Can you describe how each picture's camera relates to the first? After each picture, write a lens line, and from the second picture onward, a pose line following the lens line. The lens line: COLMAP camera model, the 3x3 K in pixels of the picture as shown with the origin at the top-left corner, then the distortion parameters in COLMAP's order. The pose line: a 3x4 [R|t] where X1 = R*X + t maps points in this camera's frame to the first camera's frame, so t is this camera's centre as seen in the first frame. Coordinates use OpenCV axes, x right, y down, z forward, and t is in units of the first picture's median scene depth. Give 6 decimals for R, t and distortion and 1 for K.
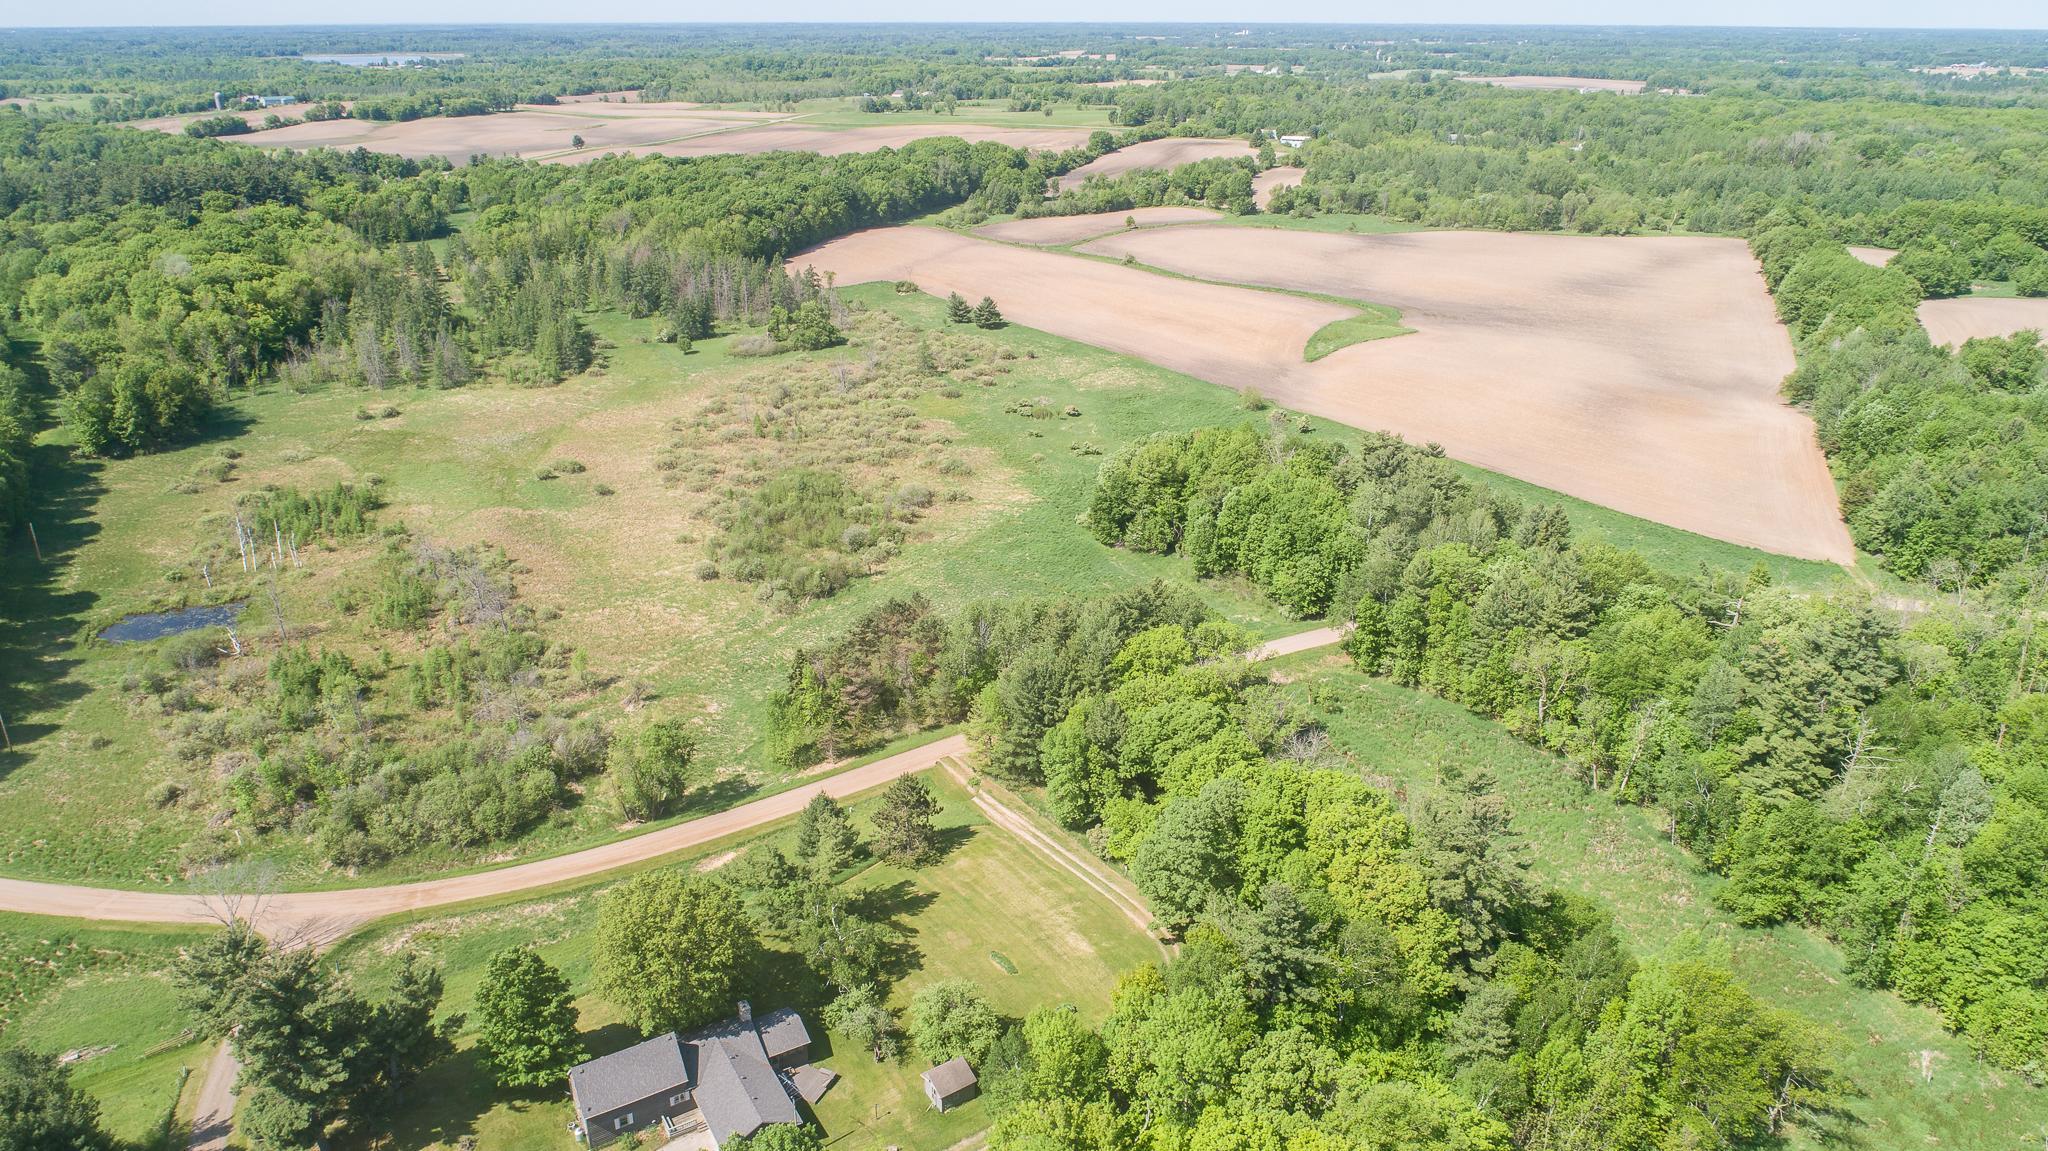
lens RADIAL K [[1391.7, 0, 1024.0], [0, 1391.7, 575.5], [0, 0, 1]] dist [-0.013633, 0.006074]
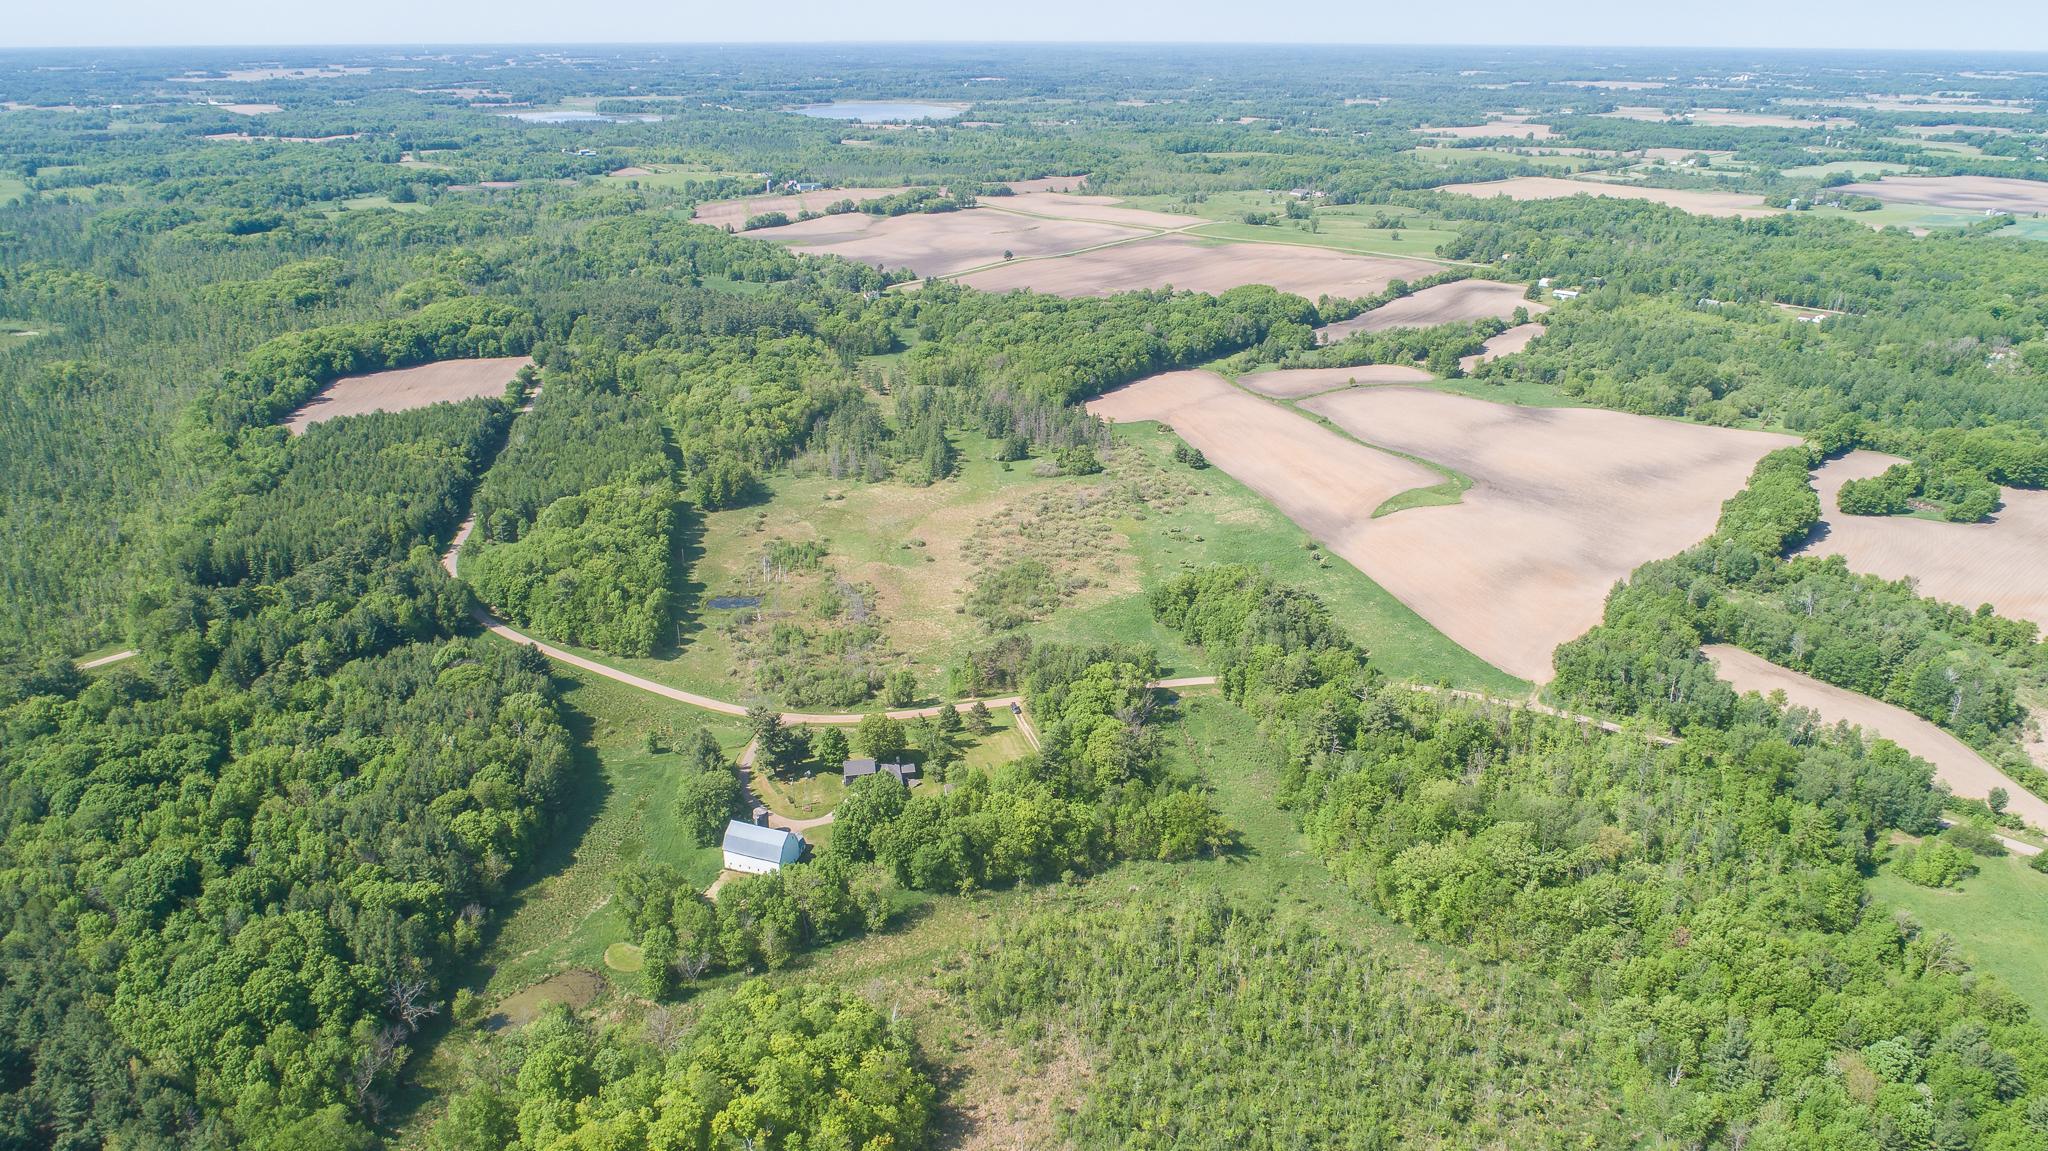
lens RADIAL K [[1391.7, 0, 1024.0], [0, 1391.7, 575.5], [0, 0, 1]] dist [-0.013633, 0.006074]
pose [[0.946466, 0.123227, -0.298358, 0.329212], [-0.125533, 0.992023, 0.011499, -0.060775], [0.297395, 0.026570, 0.954385, -0.667840]]
